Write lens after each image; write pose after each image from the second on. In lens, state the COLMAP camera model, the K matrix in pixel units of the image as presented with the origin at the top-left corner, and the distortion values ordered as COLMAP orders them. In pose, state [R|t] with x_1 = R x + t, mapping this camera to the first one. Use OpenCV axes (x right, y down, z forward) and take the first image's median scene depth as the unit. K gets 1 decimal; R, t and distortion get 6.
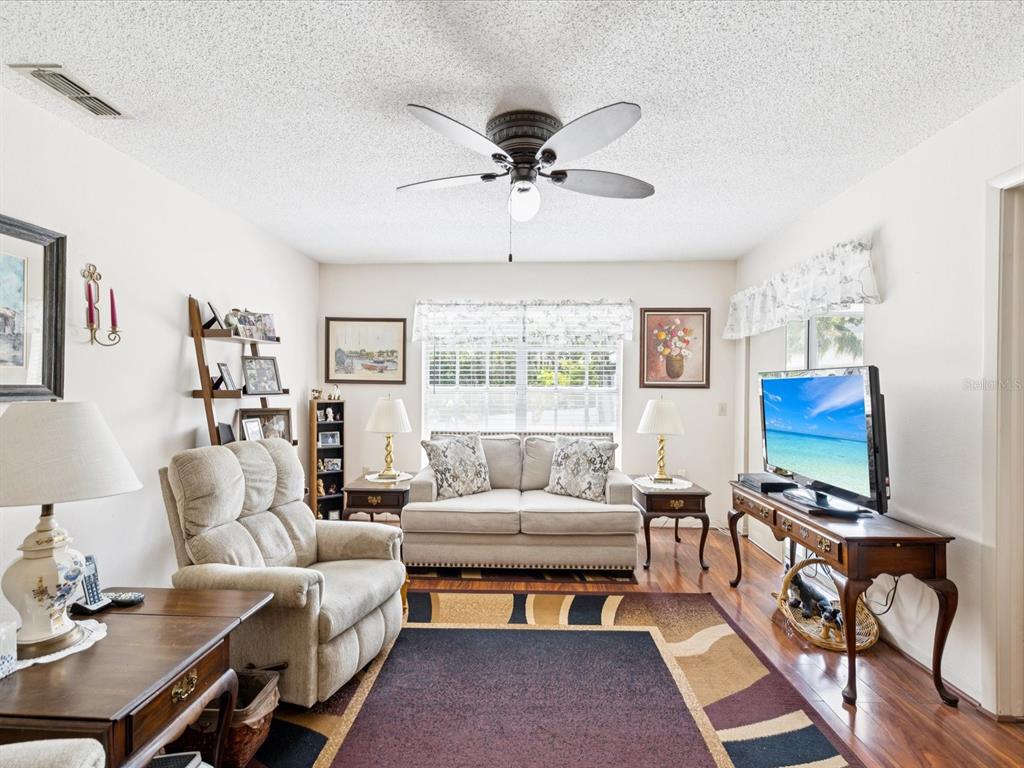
lens RADIAL K [[490.2, 0, 508.3], [0, 490.2, 383.3], [0, 0, 1]] dist [0.001831, 0.000546]
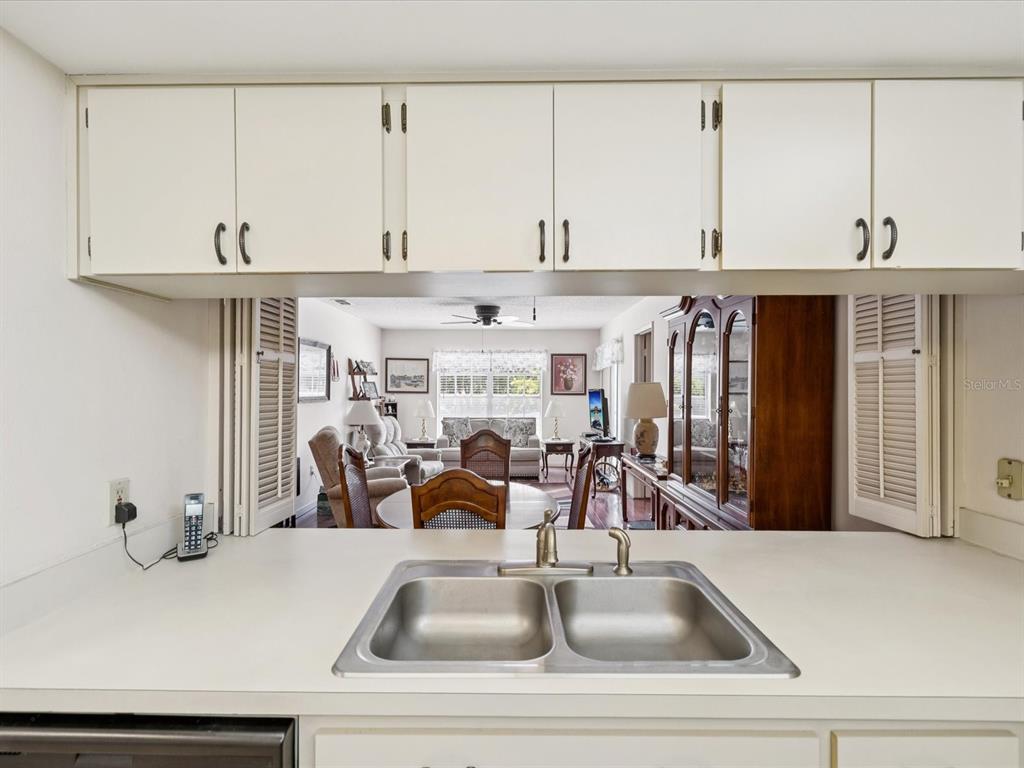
lens RADIAL K [[490.2, 0, 508.3], [0, 490.2, 383.3], [0, 0, 1]] dist [0.001831, 0.000546]
pose [[0.998848, -0.002149, 0.047930, 0.009282], [0.002605, 0.999952, -0.009448, -0.023438], [-0.047907, 0.009562, 0.998806, -1.145244]]
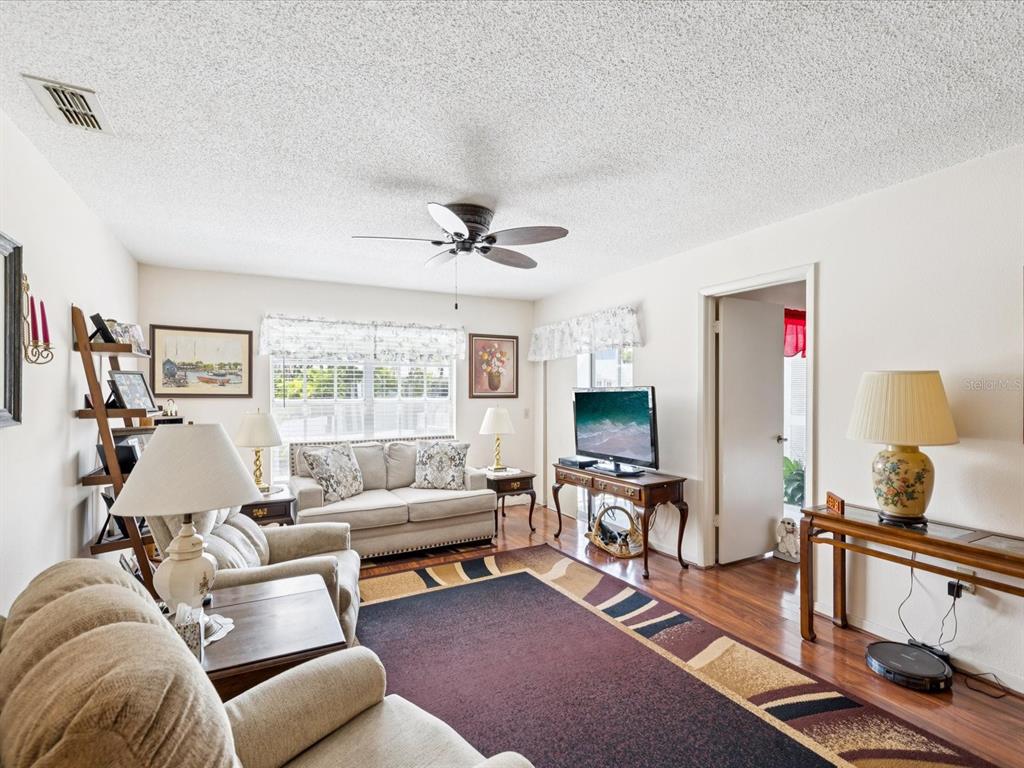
lens RADIAL K [[495.2, 0, 509.5], [0, 495.2, 390.6], [0, 0, 1]] dist [0.002683, 0.000327]
pose [[0.860752, -0.006408, 0.508984, -0.343580], [0.005772, 0.999979, 0.002828, -0.015715], [-0.508991, 0.000503, 0.860772, -0.151315]]
